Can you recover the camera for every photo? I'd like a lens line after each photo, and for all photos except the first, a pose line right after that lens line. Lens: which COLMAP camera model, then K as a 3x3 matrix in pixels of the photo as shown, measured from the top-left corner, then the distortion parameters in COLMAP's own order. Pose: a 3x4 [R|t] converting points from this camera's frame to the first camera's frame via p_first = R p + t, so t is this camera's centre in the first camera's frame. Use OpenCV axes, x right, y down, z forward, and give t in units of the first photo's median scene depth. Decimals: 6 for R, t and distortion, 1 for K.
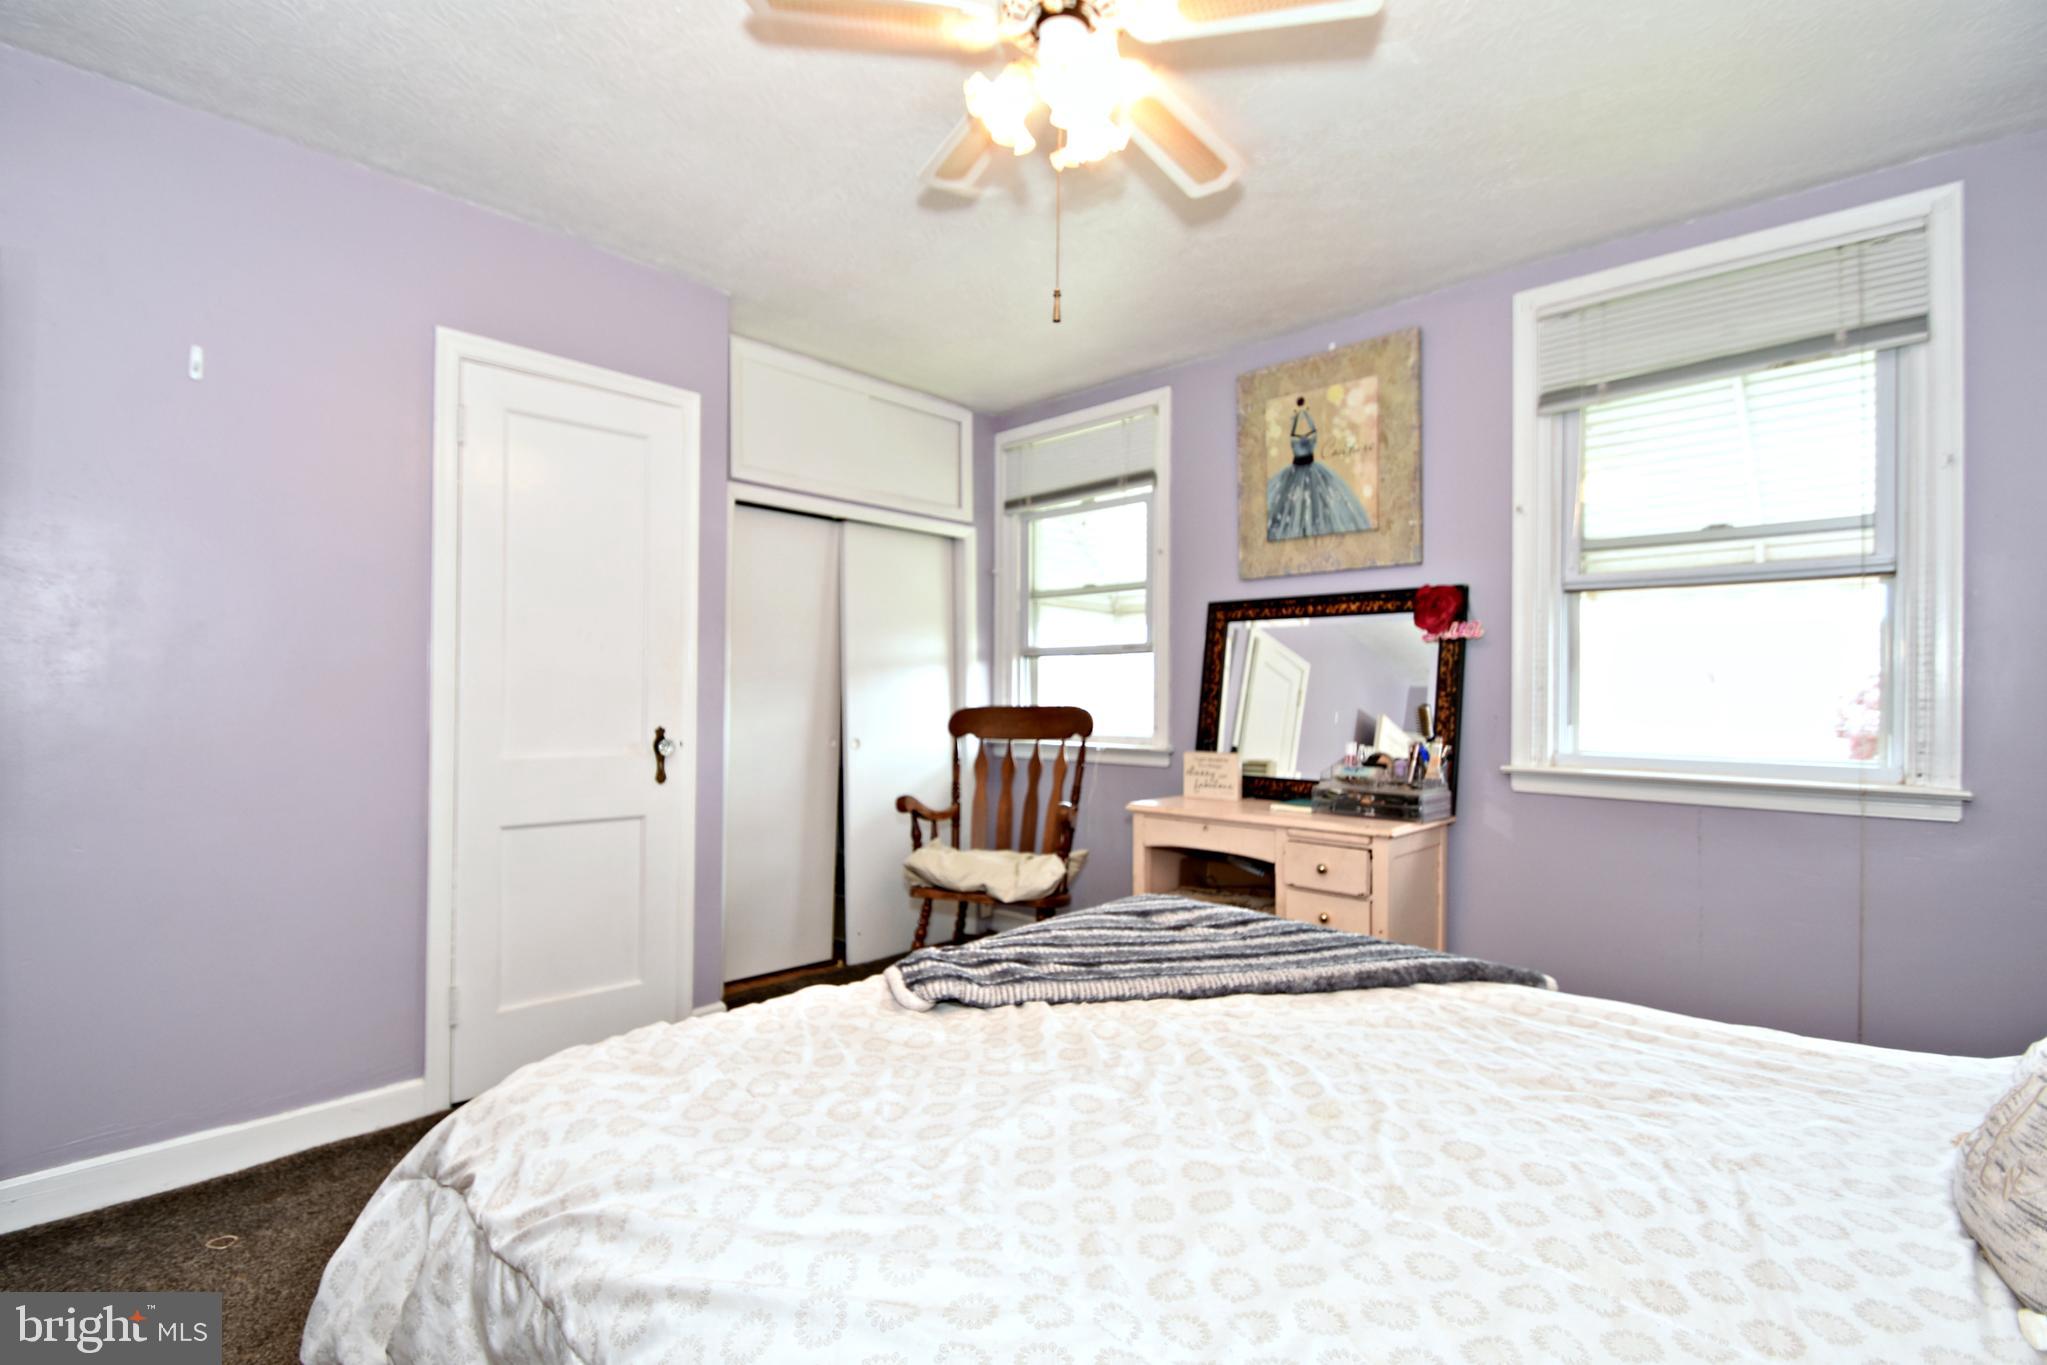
lens RADIAL K [[937.3, 0, 1035.9], [0, 937.3, 689.6], [0, 0, 1]] dist [0.008536, -0.012916]
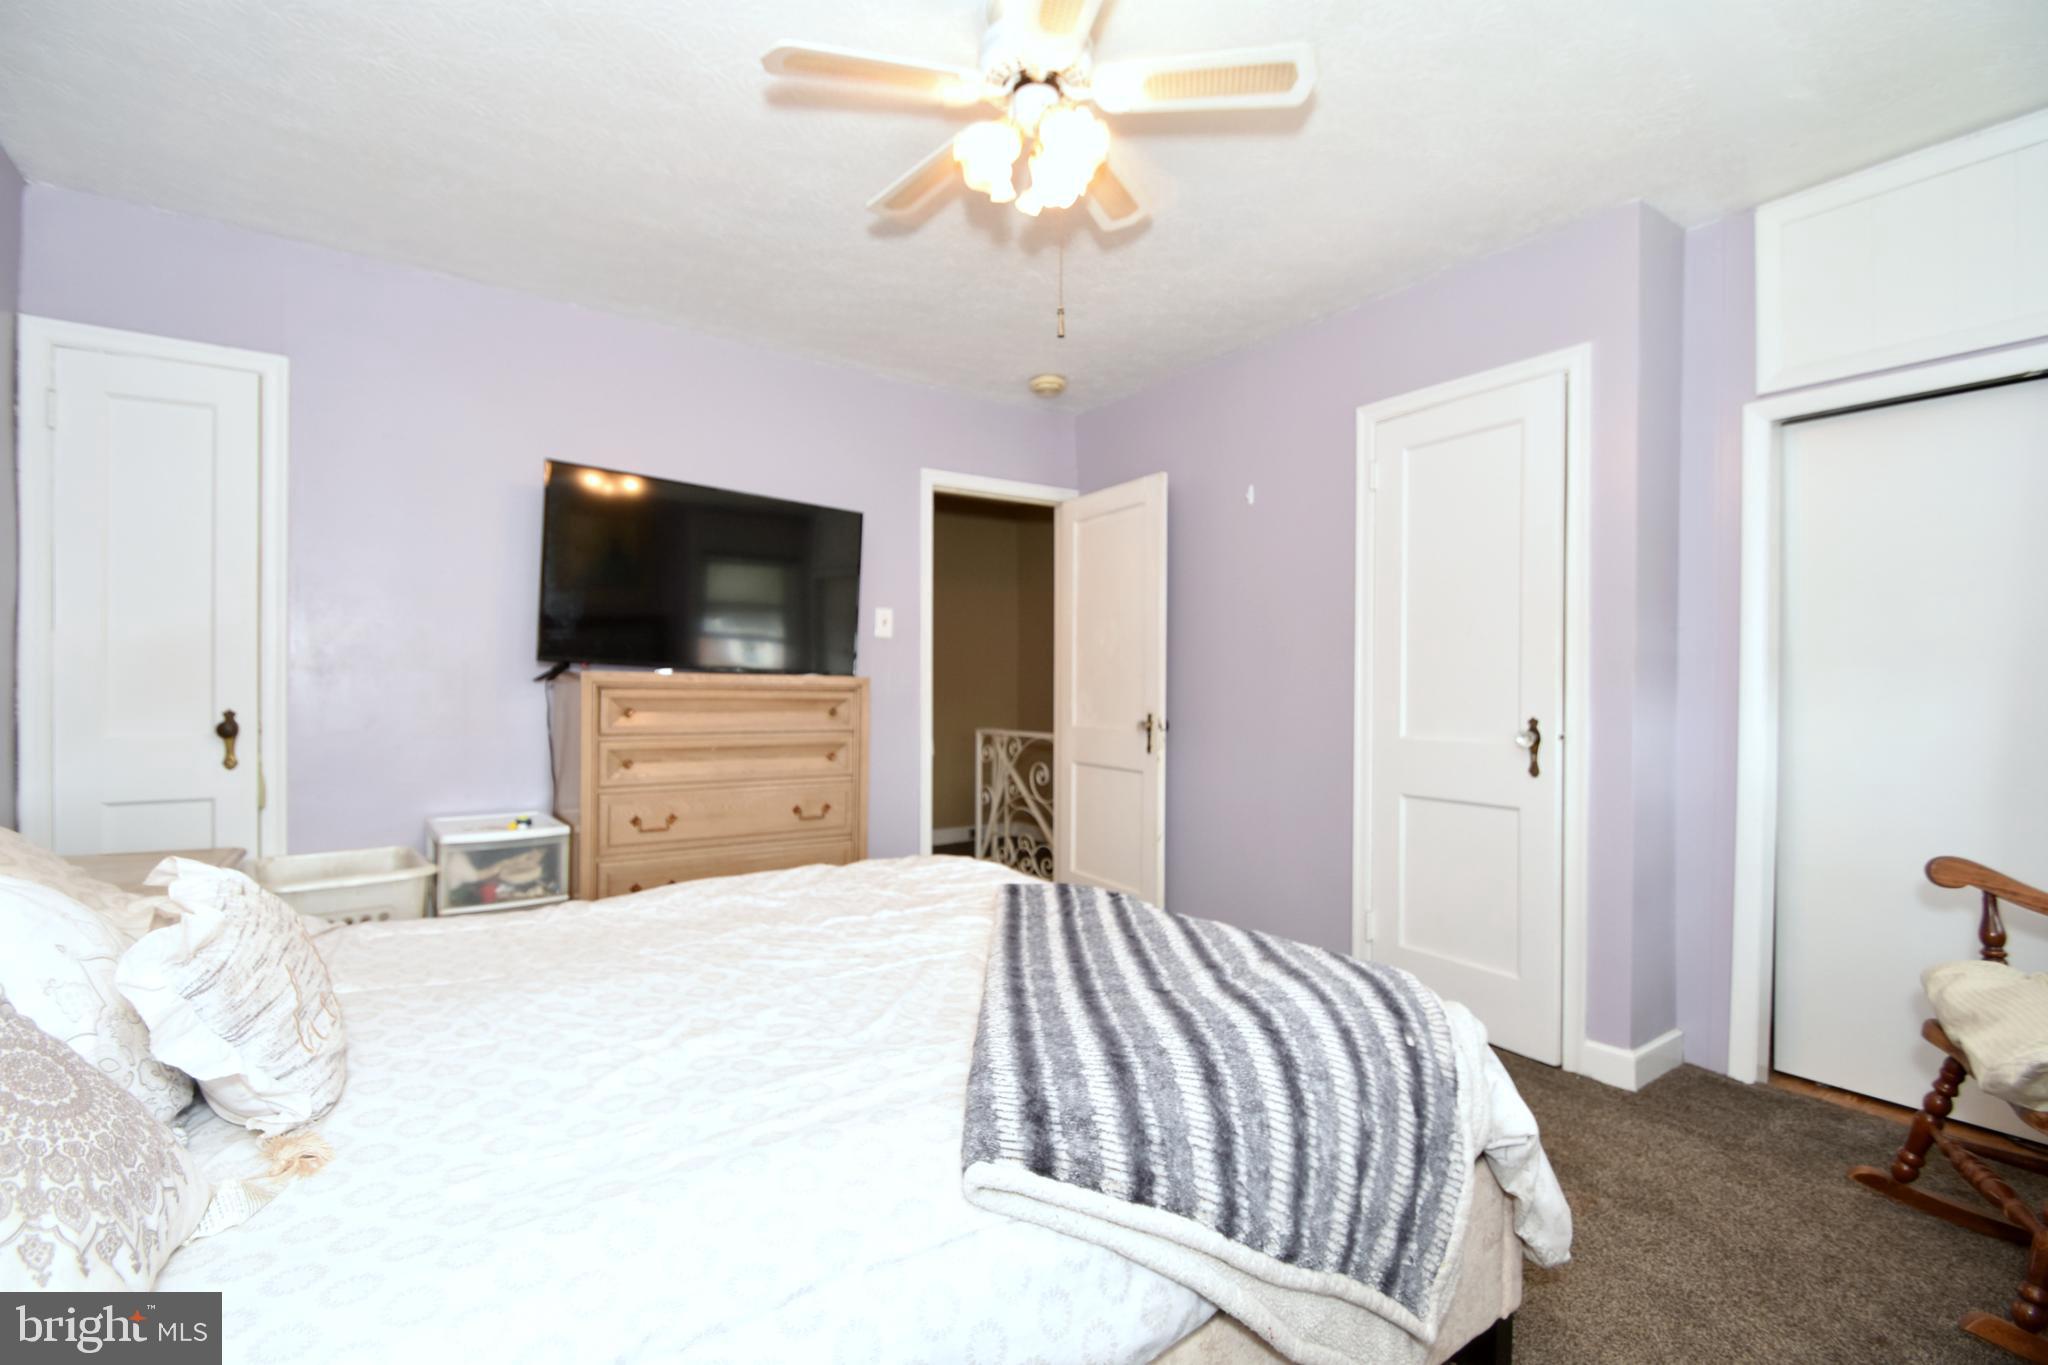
lens RADIAL K [[948.5, 0, 998.4], [0, 948.5, 688.1], [0, 0, 1]] dist [0.002465, -0.012677]
pose [[-0.247197, -0.013037, -0.968878, 0.549468], [0.000629, 0.999907, -0.013615, 0.019170], [0.968965, -0.003975, -0.247166, 0.588692]]
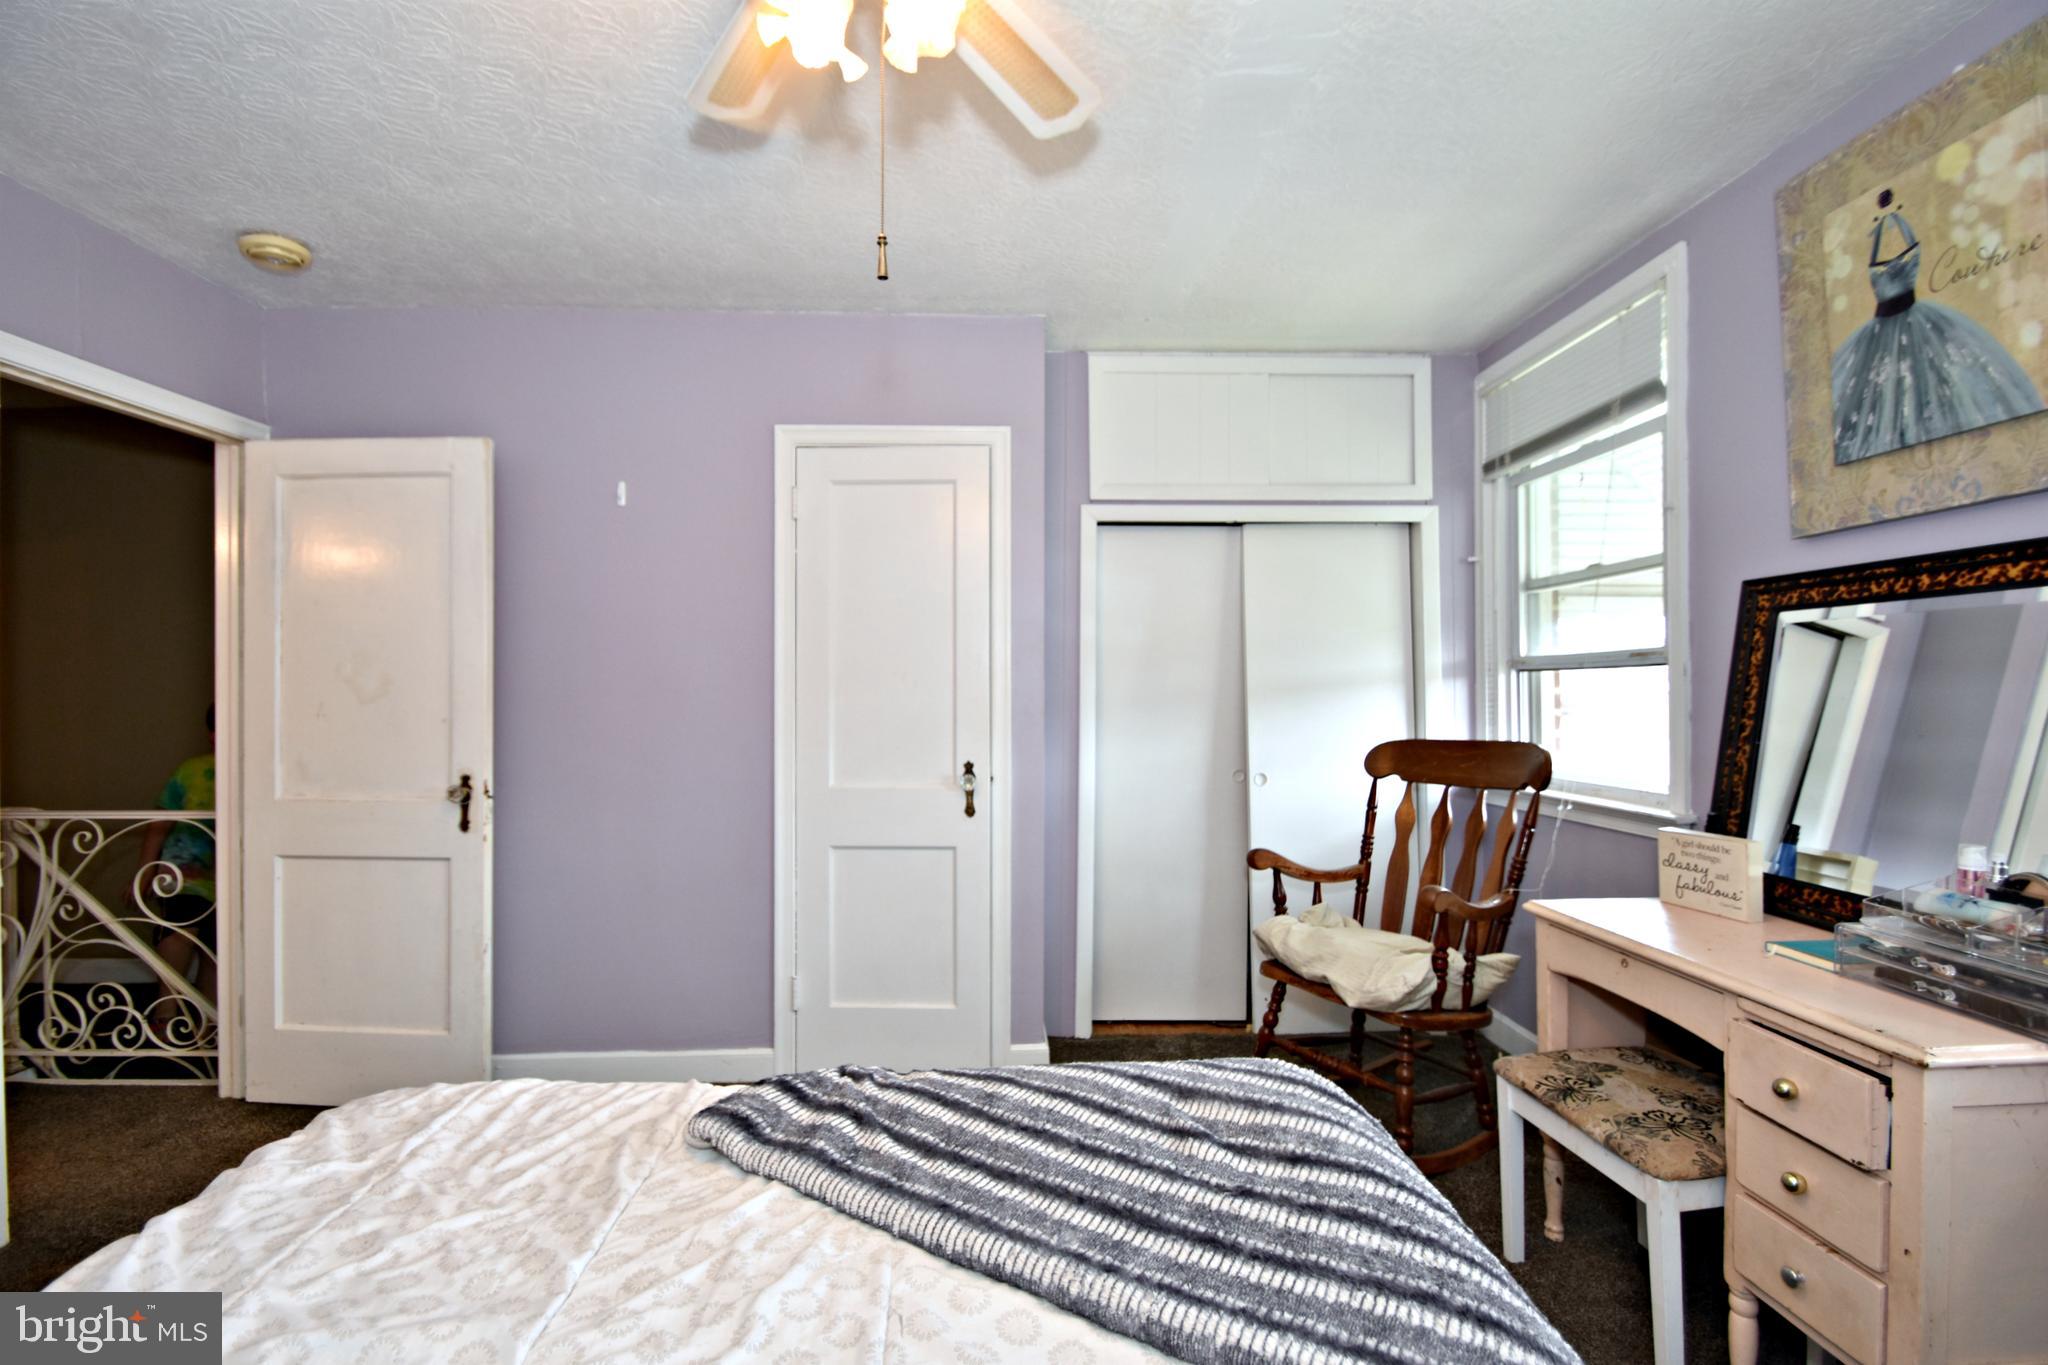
lens RADIAL K [[937.7, 0, 1036.4], [0, 937.7, 689.6], [0, 0, 1]] dist [0.008536, -0.012916]
pose [[0.704394, -0.009646, -0.709743, 0.311991], [0.013057, 0.999915, -0.000630, -0.030744], [0.709689, -0.008823, 0.704460, 0.272400]]
